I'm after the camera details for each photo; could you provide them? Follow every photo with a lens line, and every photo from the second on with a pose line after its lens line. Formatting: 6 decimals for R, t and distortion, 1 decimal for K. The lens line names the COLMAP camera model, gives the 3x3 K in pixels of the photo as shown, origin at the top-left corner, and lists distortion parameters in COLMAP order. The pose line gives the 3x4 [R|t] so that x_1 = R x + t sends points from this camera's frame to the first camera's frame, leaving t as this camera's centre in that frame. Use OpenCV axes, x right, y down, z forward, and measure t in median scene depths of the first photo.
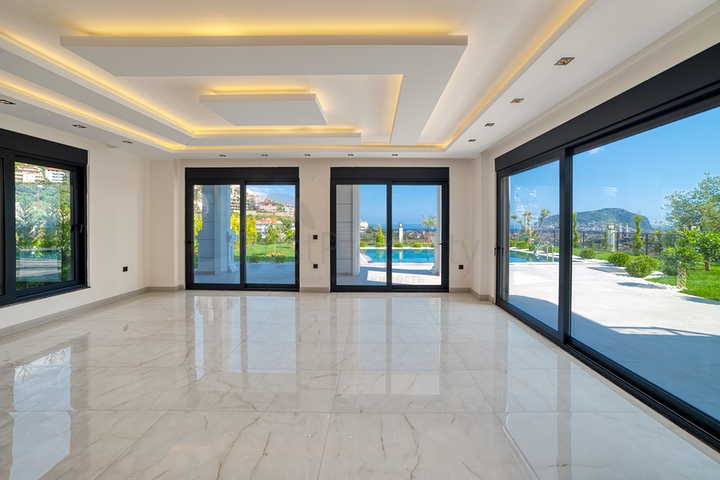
lens RADIAL K [[289.7, 0, 359.9], [0, 289.7, 223.5], [0, 0, 1]] dist [-0.004304, 0.000864]
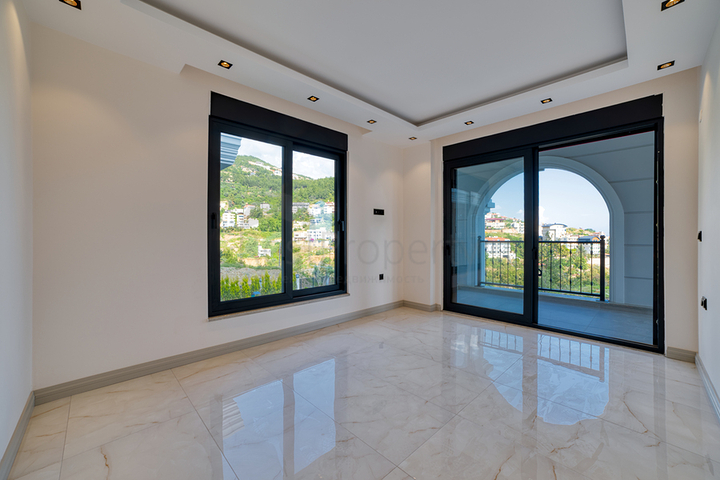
lens RADIAL K [[289.7, 0, 359.1], [0, 289.7, 238.8], [0, 0, 1]] dist [-0.004304, 0.000864]
pose [[0.745506, -0.012573, -0.666380, -0.278561], [0.002790, 0.999872, -0.015744, 0.057055], [0.666493, 0.009878, 0.745446, 0.309640]]
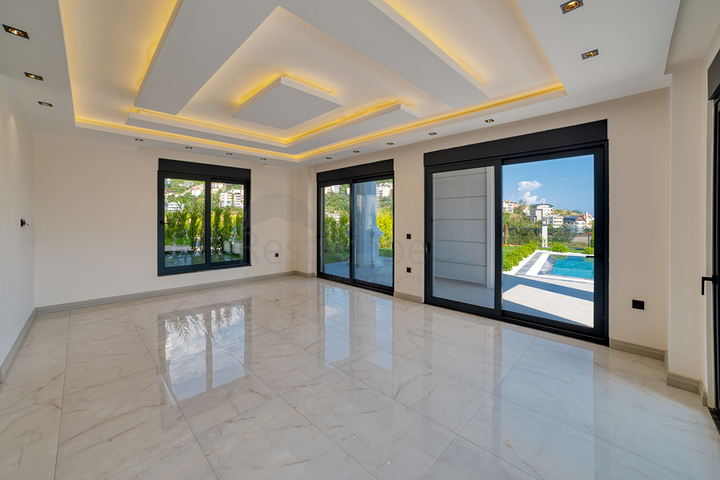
lens RADIAL K [[289.7, 0, 354.7], [0, 289.7, 220.3], [0, 0, 1]] dist [-0.004304, 0.000864]
pose [[0.728672, 0.000170, -0.684862, 0.320719], [-0.000896, 0.999999, -0.000705, -0.000753], [0.684862, 0.001127, 0.728672, 0.256913]]
